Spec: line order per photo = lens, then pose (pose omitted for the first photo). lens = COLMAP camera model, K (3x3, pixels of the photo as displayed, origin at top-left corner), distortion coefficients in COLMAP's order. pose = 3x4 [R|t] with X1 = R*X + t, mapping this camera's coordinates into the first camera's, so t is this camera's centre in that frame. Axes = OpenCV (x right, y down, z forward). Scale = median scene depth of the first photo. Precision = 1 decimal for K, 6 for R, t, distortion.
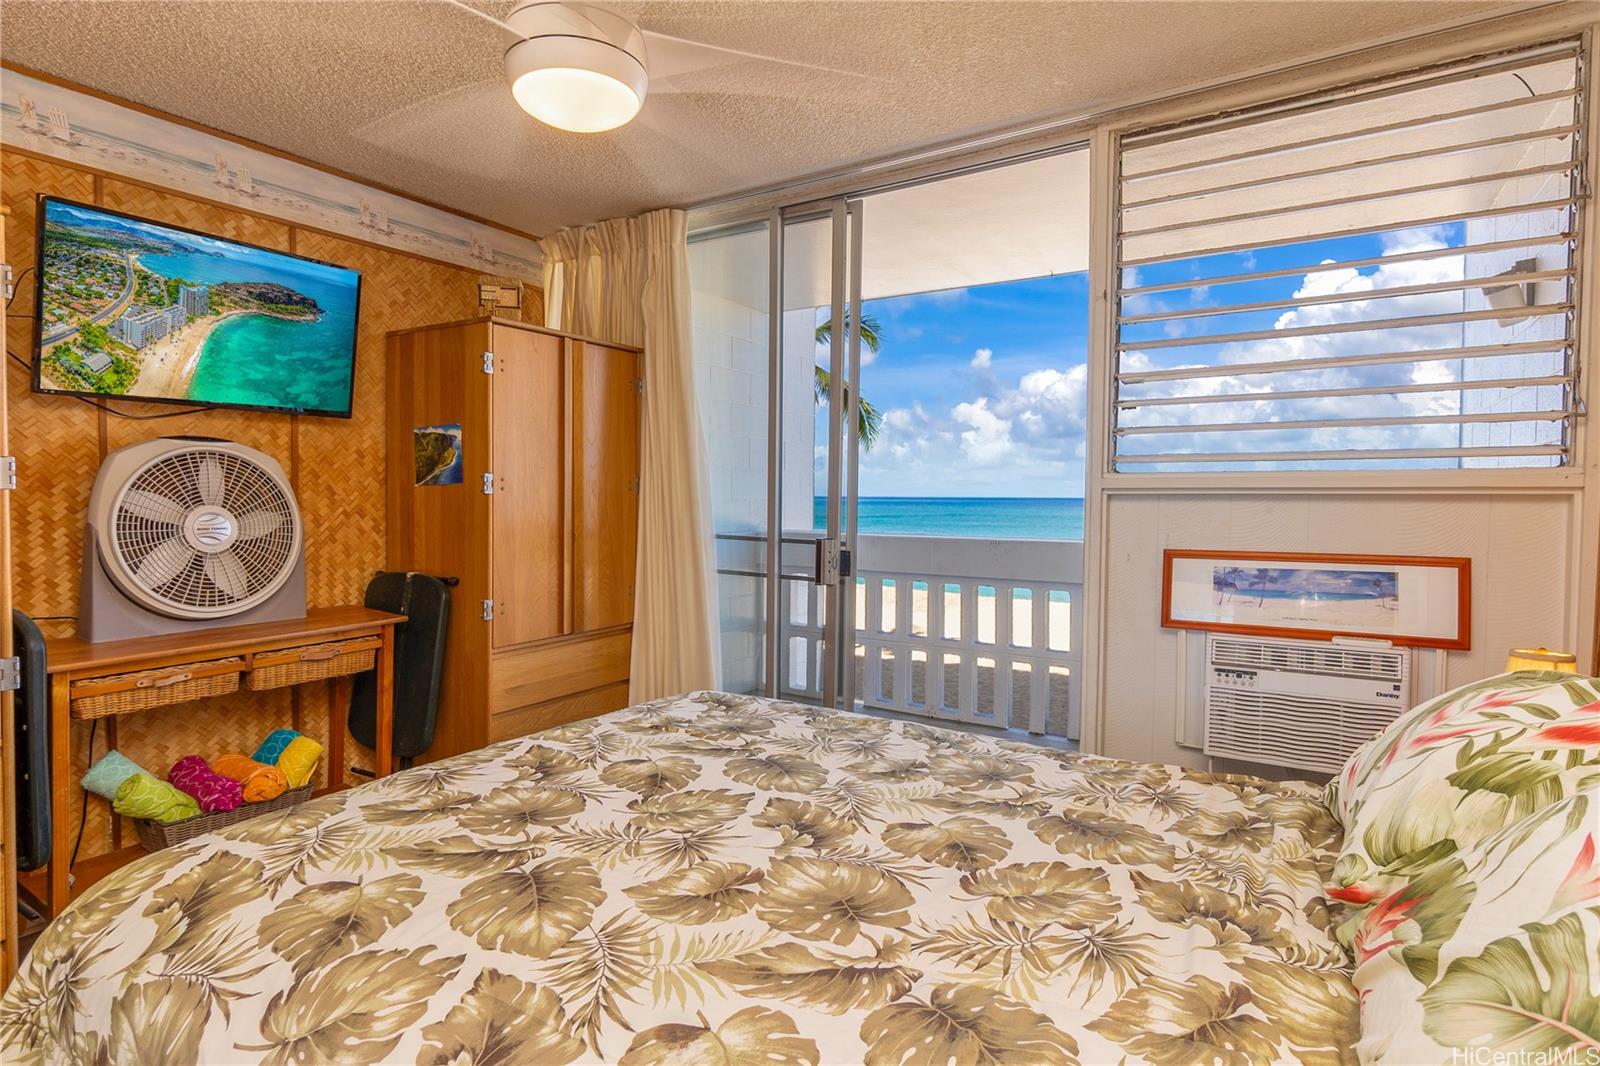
lens RADIAL K [[816.8, 0, 797.4], [0, 816.8, 529.3], [0, 0, 1]] dist [-0.009235, -0.001126]
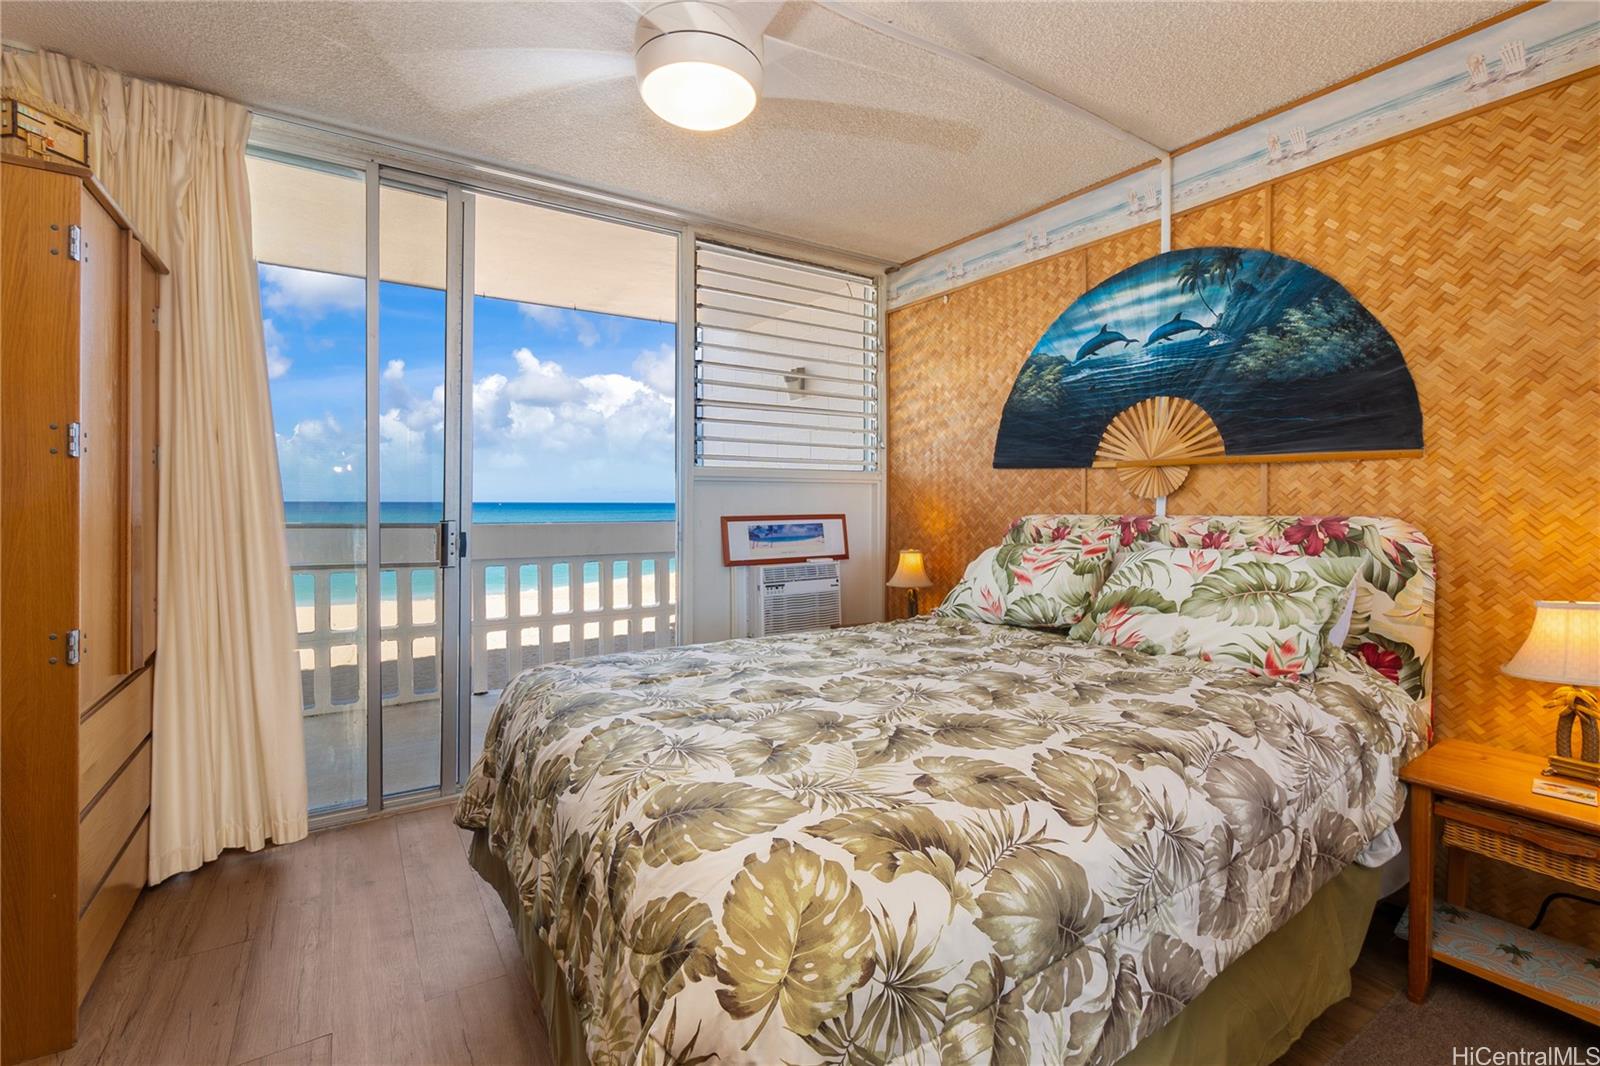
lens RADIAL K [[684.3, 0, 797.3], [0, 684.3, 519.3], [0, 0, 1]] dist [0.001475, 0.000492]
pose [[0.426350, -0.028728, 0.904102, -0.774944], [0.032826, 0.999329, 0.016275, 0.015737], [-0.903962, 0.022739, 0.427007, 0.365339]]
